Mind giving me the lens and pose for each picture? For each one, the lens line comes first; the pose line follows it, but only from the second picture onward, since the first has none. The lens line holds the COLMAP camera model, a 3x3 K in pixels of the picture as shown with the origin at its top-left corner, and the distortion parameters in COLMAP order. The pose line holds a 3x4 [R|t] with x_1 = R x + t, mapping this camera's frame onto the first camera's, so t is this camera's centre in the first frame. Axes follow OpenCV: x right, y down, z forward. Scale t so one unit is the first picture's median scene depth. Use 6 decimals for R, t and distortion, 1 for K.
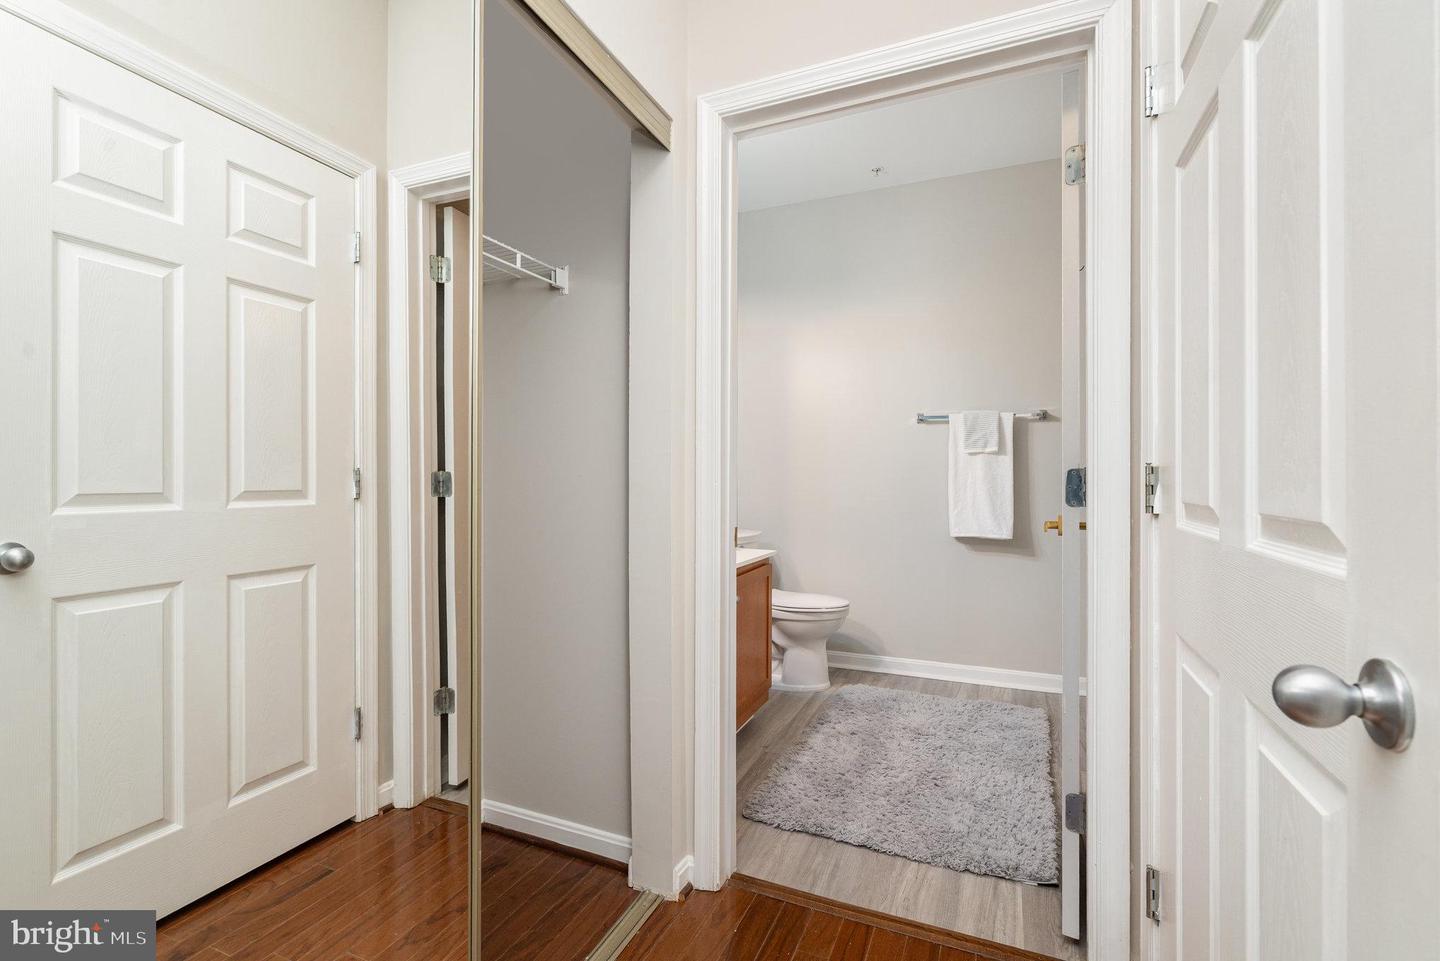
lens RADIAL K [[649.2, 0, 713.0], [0, 649.2, 481.5], [0, 0, 1]] dist [0.000368, 0.001196]
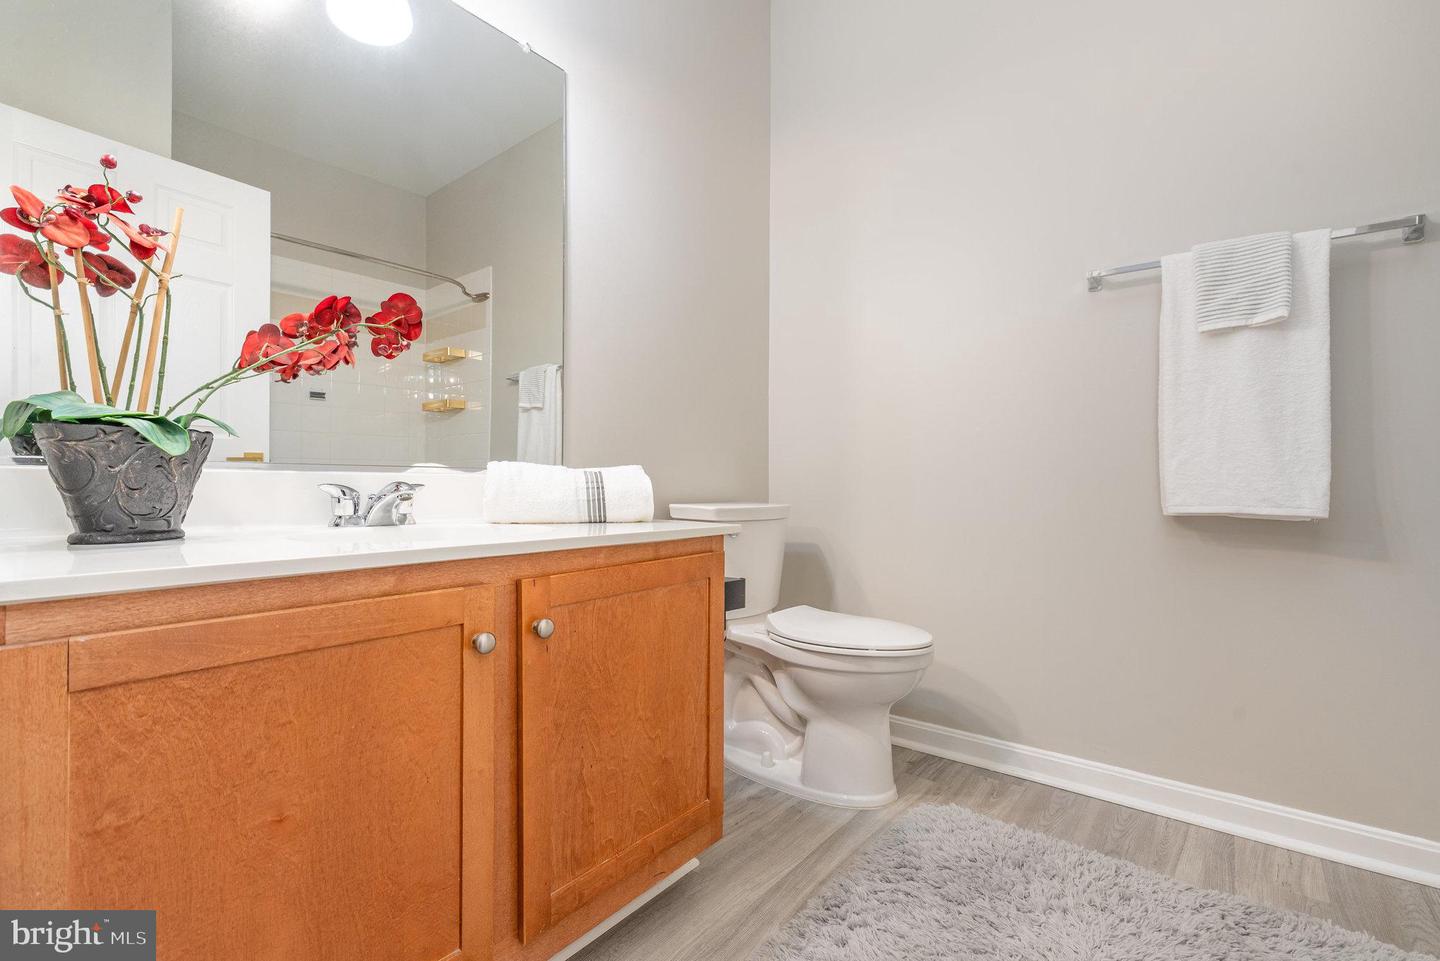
lens RADIAL K [[649.2, 0, 713.0], [0, 649.2, 481.5], [0, 0, 1]] dist [0.000368, 0.001196]
pose [[0.965671, 0.004572, -0.259727, 0.175933], [-0.004972, 0.999987, -0.000885, 0.064570], [0.259719, 0.002146, 0.965682, 0.468846]]
